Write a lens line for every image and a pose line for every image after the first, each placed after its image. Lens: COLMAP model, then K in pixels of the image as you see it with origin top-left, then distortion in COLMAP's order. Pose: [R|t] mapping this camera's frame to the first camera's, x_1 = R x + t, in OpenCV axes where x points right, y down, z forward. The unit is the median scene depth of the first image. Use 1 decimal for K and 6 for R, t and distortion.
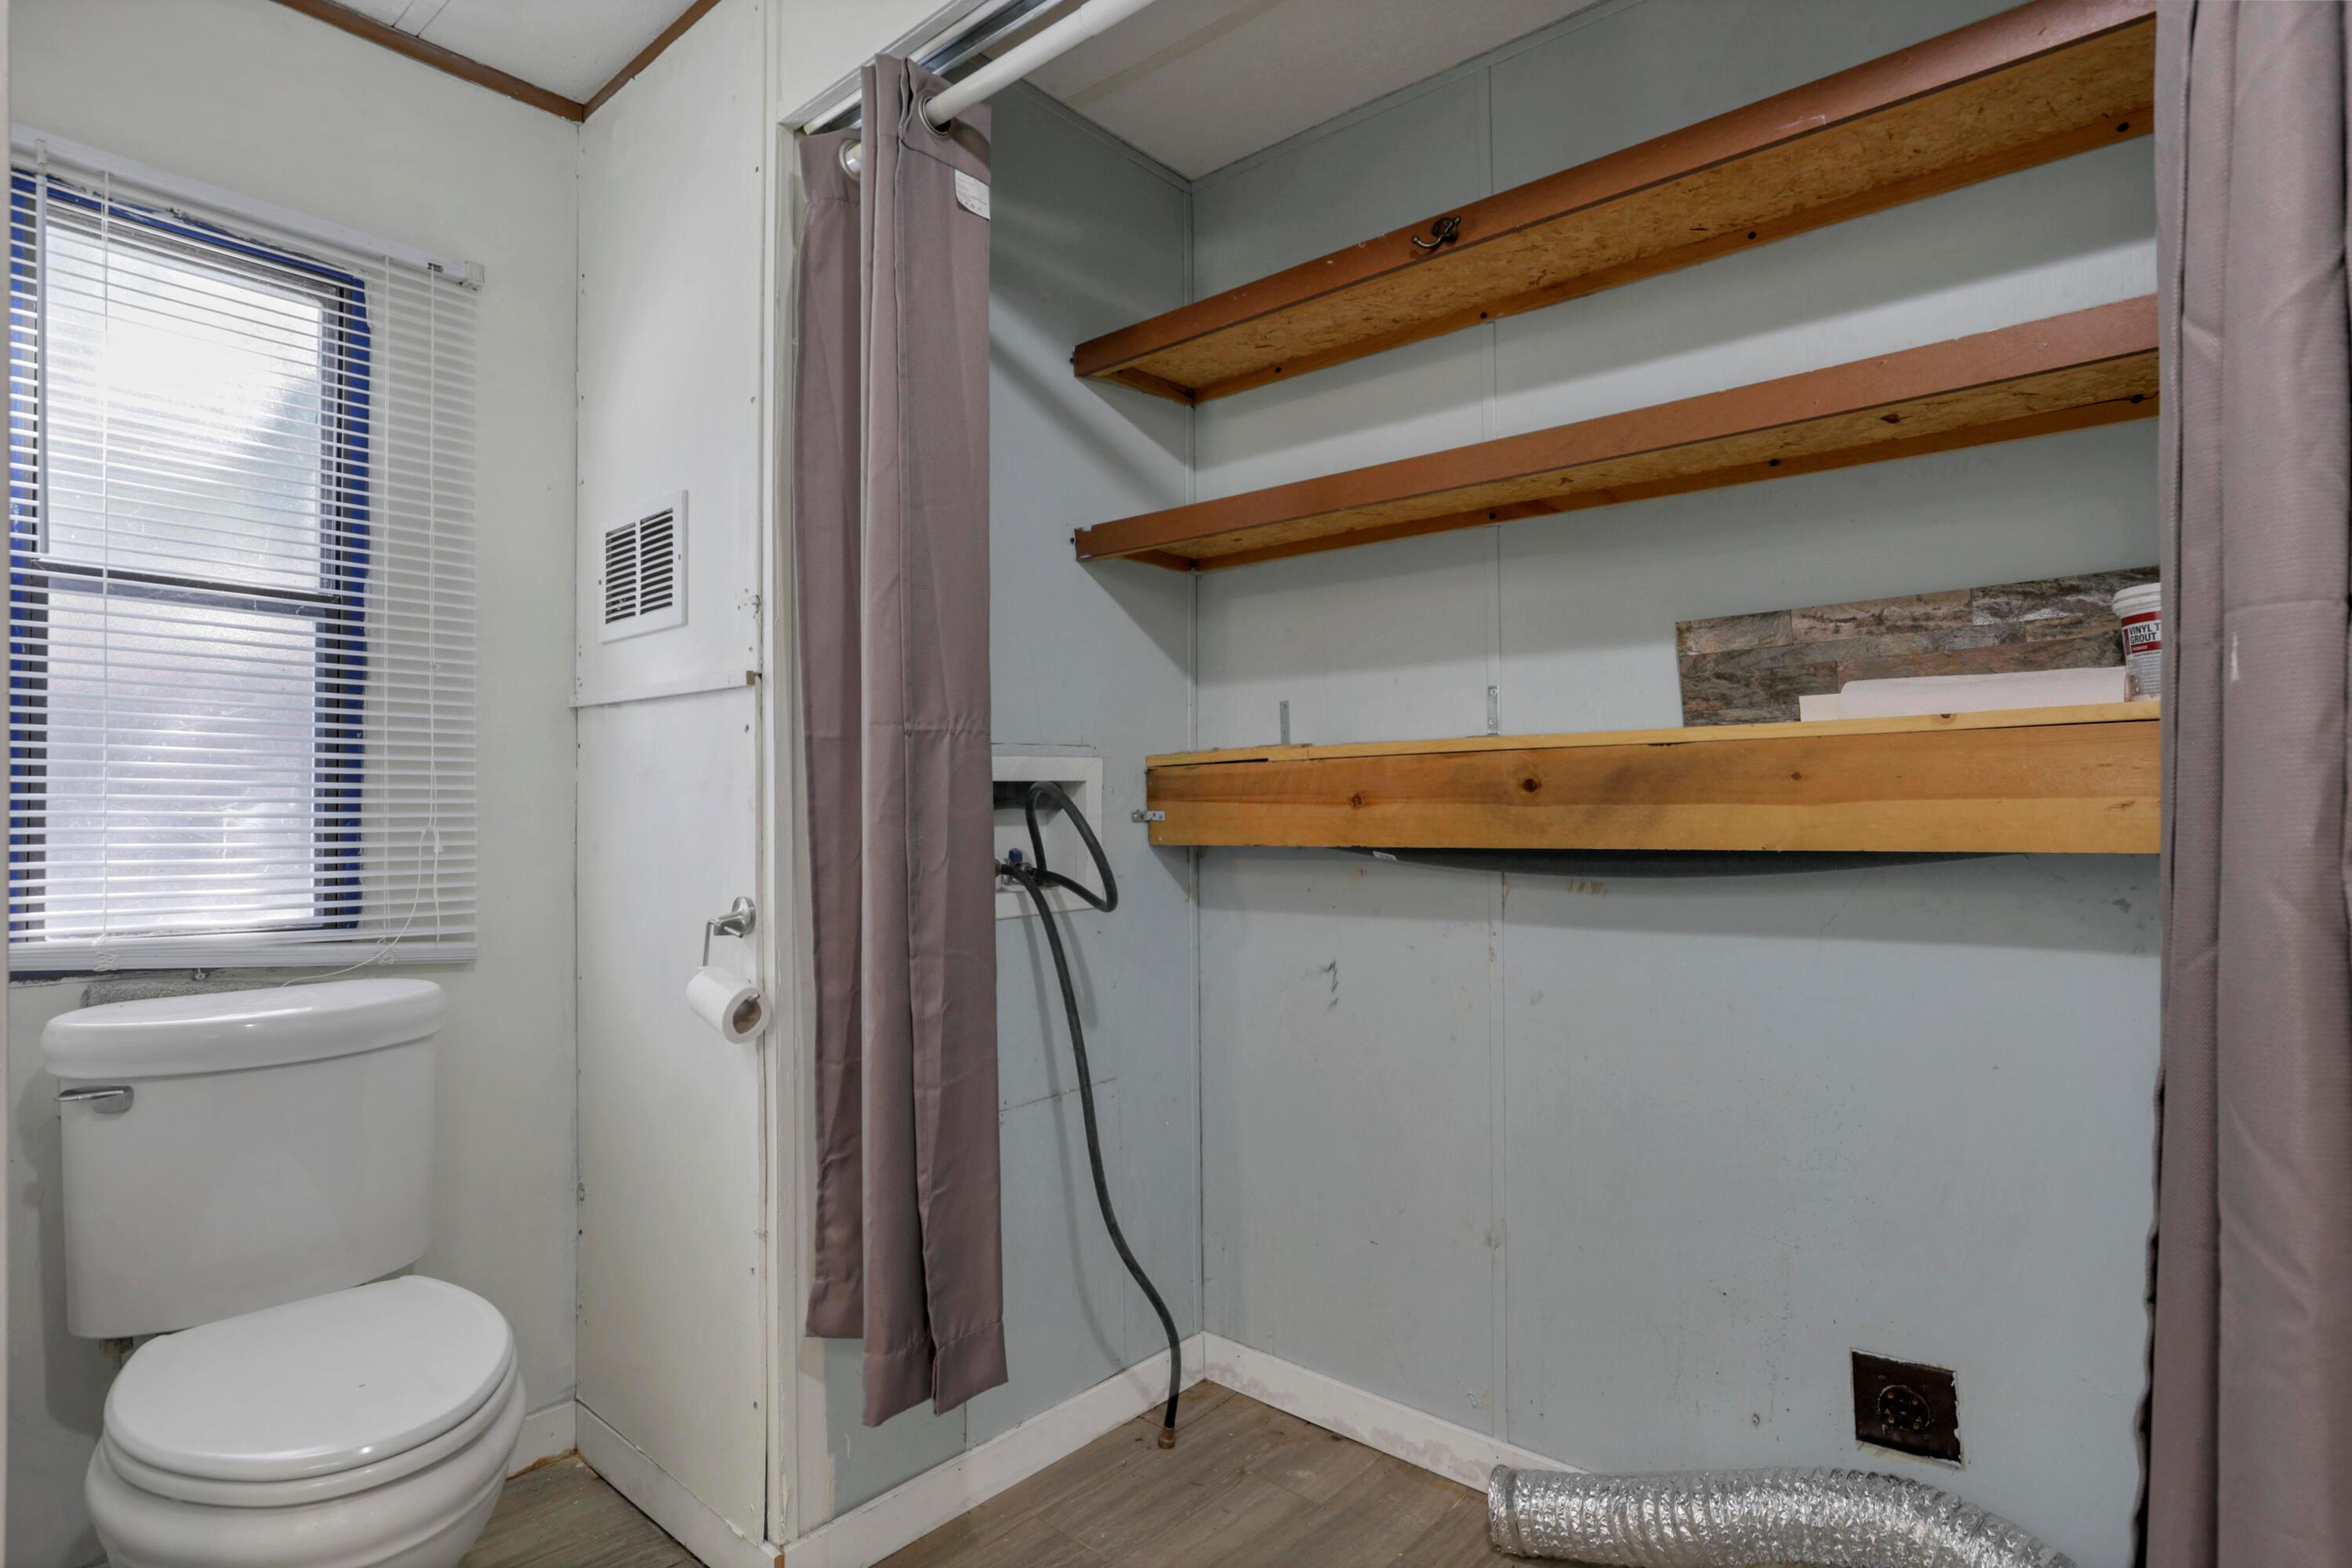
lens RADIAL K [[1207.1, 0, 1183.4], [0, 1207.1, 782.6], [0, 0, 1]] dist [-0.058373, 0.036210]
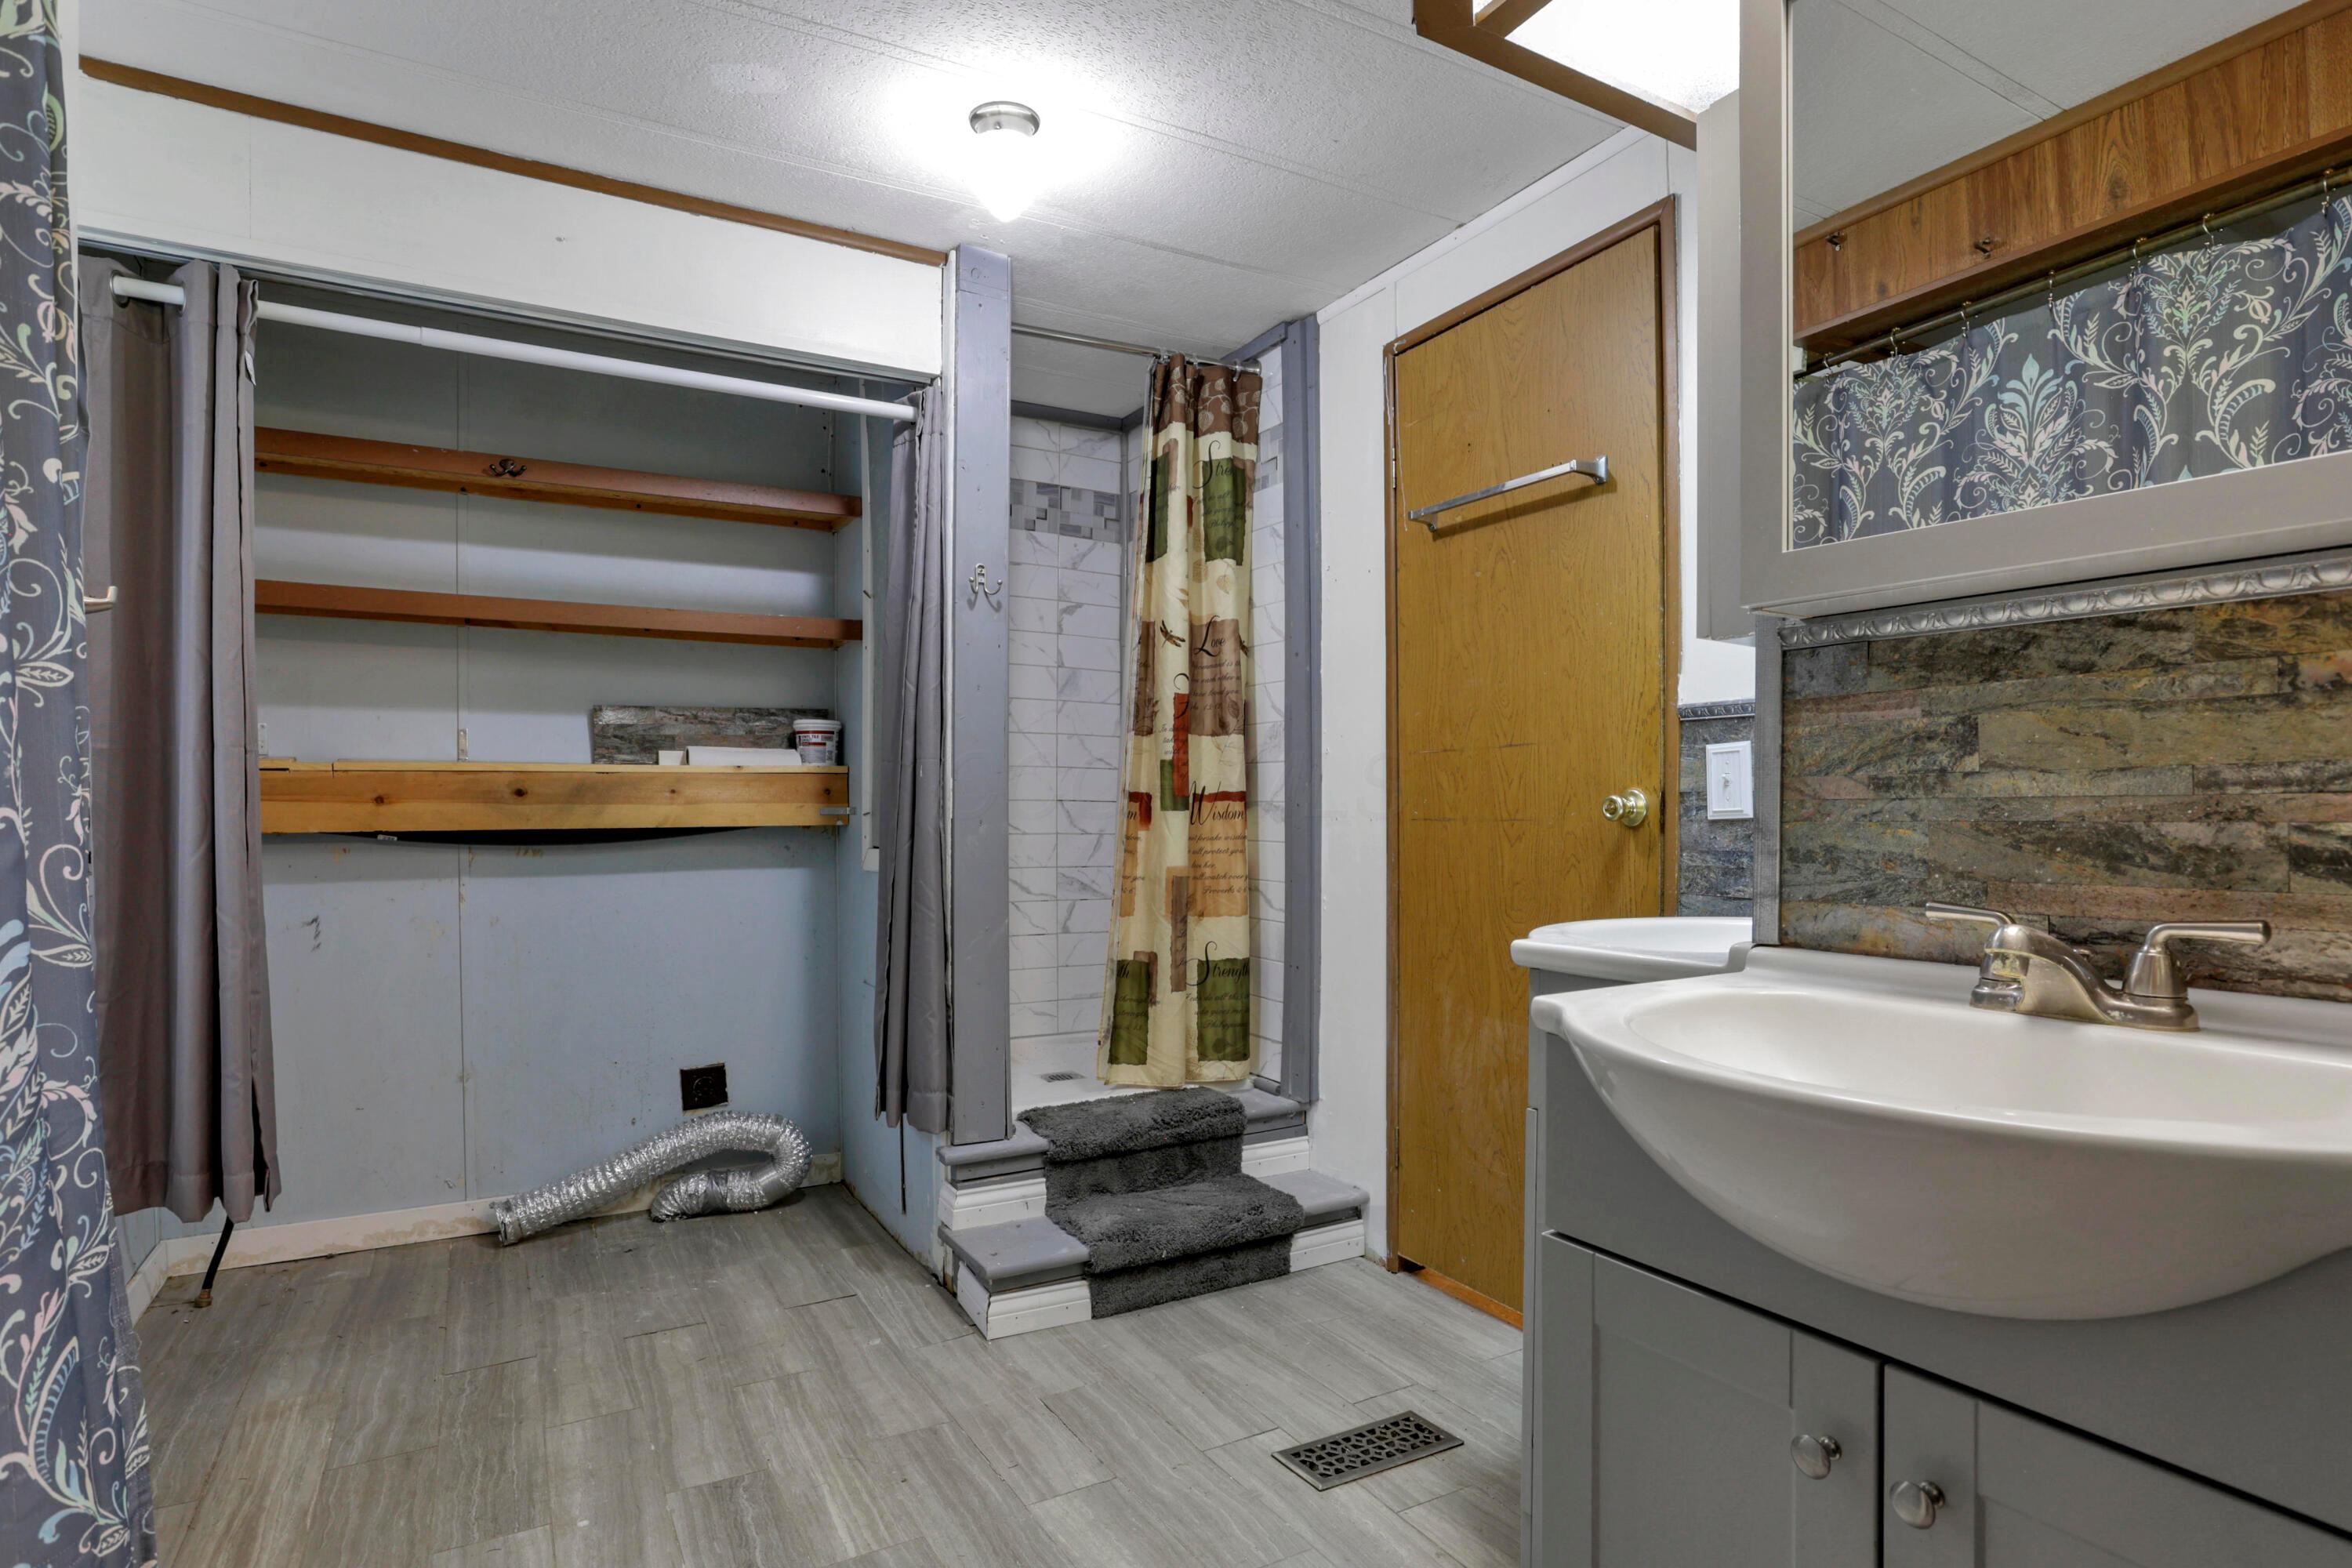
lens RADIAL K [[1207.1, 0, 1183.4], [0, 1207.1, 782.6], [0, 0, 1]] dist [-0.058373, 0.036210]
pose [[0.333849, 0.023129, 0.942343, -1.029874], [-0.022702, 0.999606, -0.016491, -0.006106], [-0.942353, -0.015888, 0.334242, -0.477233]]
